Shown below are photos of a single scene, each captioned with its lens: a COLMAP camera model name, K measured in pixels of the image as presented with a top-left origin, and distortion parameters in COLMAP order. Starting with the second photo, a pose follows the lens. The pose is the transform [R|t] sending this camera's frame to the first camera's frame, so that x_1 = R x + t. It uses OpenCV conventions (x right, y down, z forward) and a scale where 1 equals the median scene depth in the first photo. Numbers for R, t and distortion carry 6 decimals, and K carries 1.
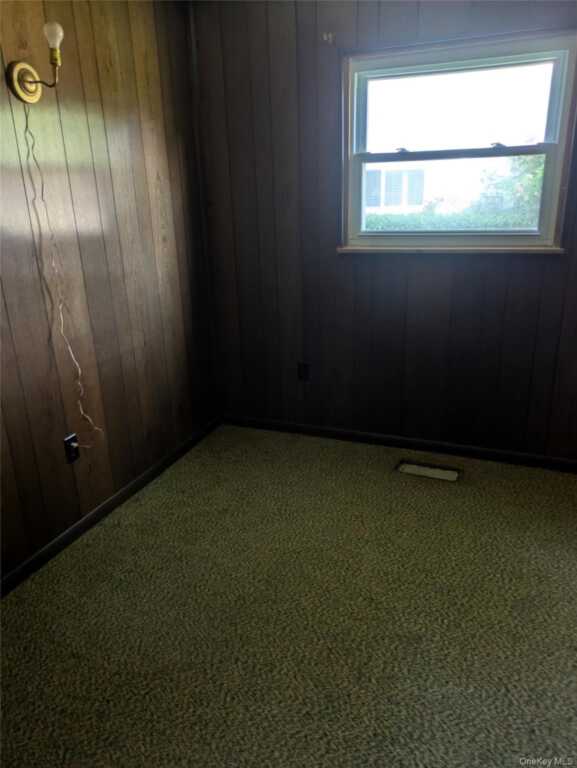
lens RADIAL K [[564.8, 0, 293.9], [0, 564.8, 381.3], [0, 0, 1]] dist [0.048148, -0.038728]
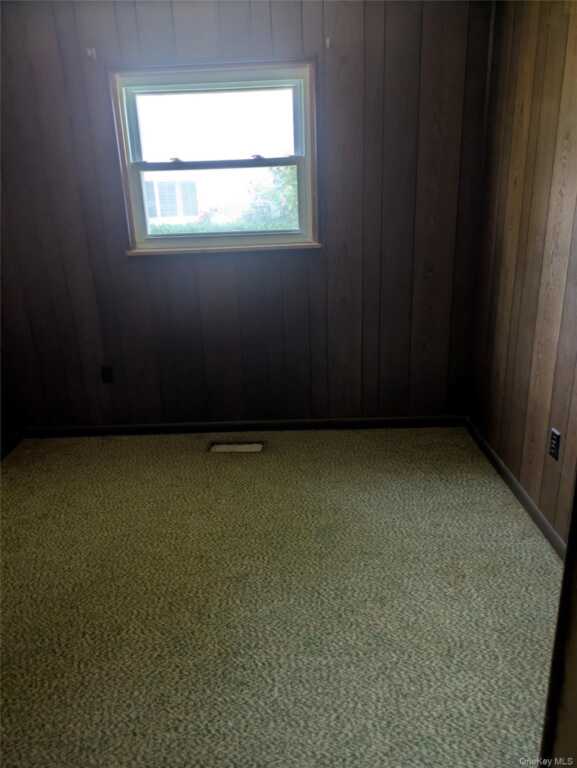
lens RADIAL K [[564.8, 0, 284.1], [0, 564.8, 384.9], [0, 0, 1]] dist [0.048148, -0.038728]
pose [[0.936424, -0.120631, 0.329481, -0.033822], [0.125383, 0.992085, 0.006872, 0.050634], [-0.327702, 0.034877, 0.944137, -0.105714]]
